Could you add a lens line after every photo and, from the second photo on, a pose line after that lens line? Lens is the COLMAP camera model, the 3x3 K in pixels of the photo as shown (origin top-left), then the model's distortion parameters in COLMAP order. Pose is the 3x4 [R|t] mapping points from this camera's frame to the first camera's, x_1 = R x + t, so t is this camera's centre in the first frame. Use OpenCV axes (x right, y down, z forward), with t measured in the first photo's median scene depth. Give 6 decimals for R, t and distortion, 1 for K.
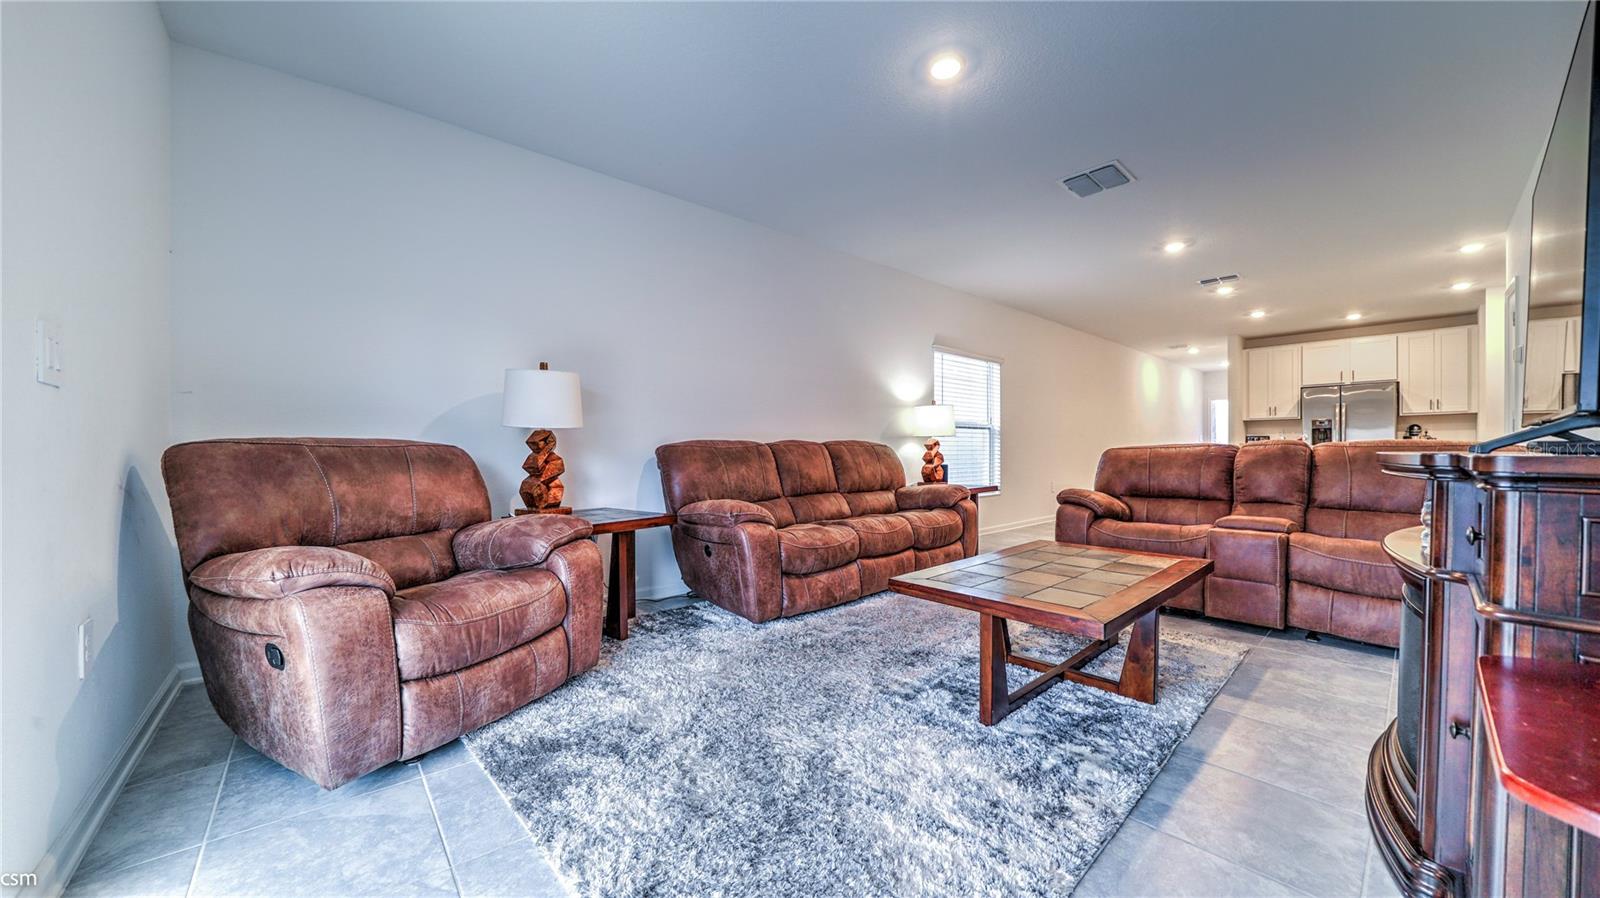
lens RADIAL K [[558.5, 0, 775.3], [0, 558.5, 460.7], [0, 0, 1]] dist [-0.023215, 0.002564]
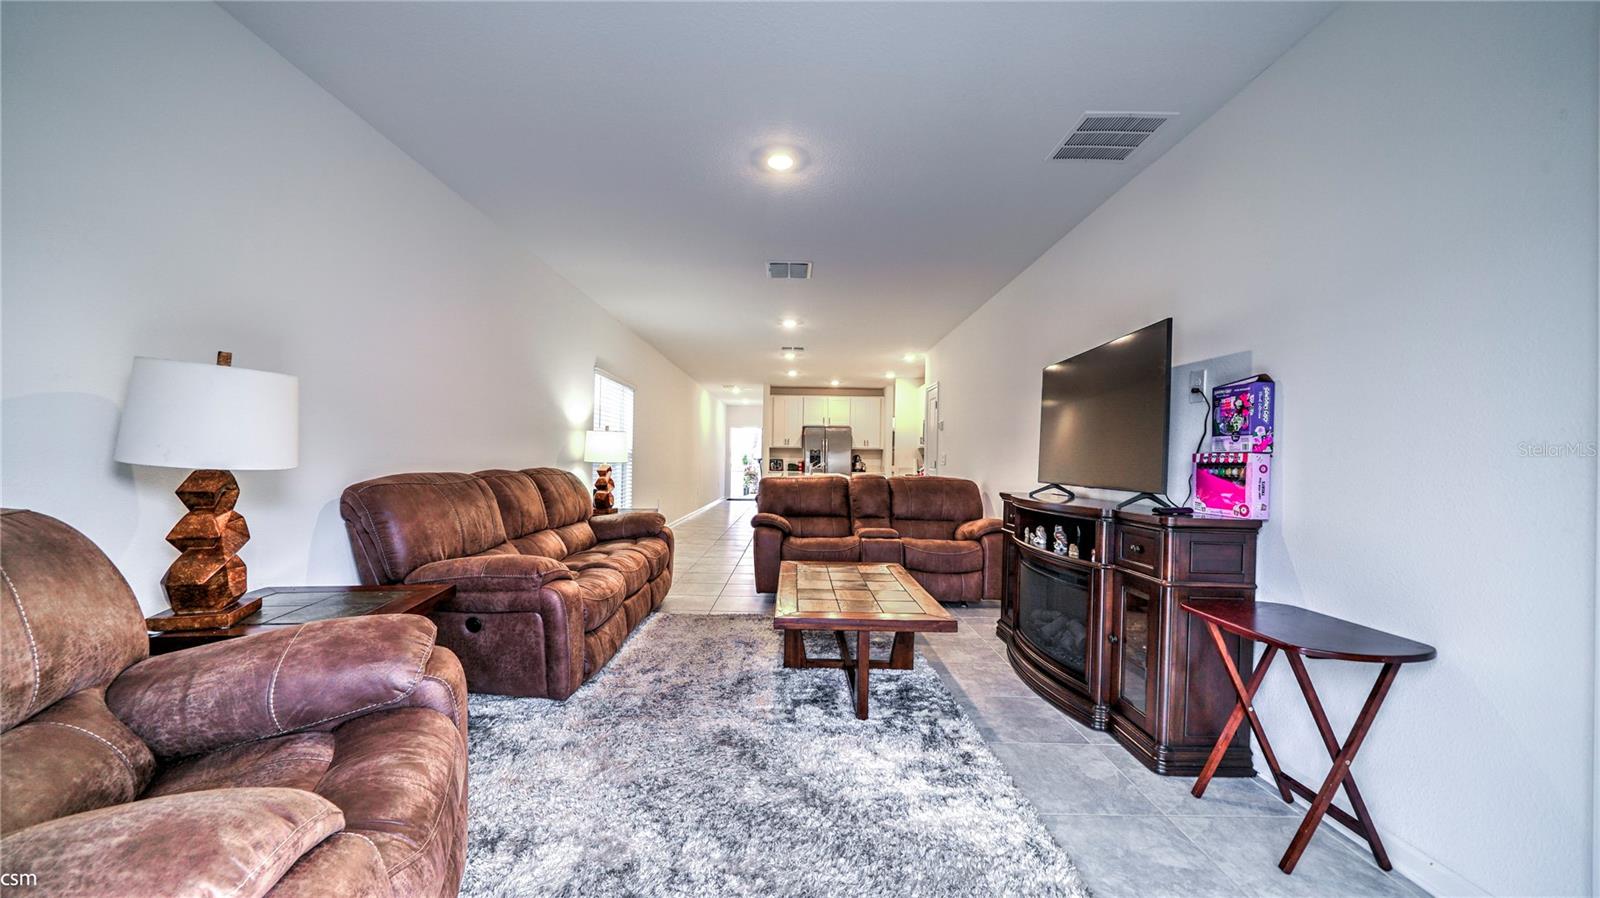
lens RADIAL K [[558.5, 0, 794.8], [0, 558.5, 461.7], [0, 0, 1]] dist [-0.023215, 0.002564]
pose [[0.655312, 0.015533, 0.755198, -0.386836], [-0.006740, 0.999869, -0.014717, -0.050879], [-0.755328, 0.004554, 0.655331, 0.161225]]
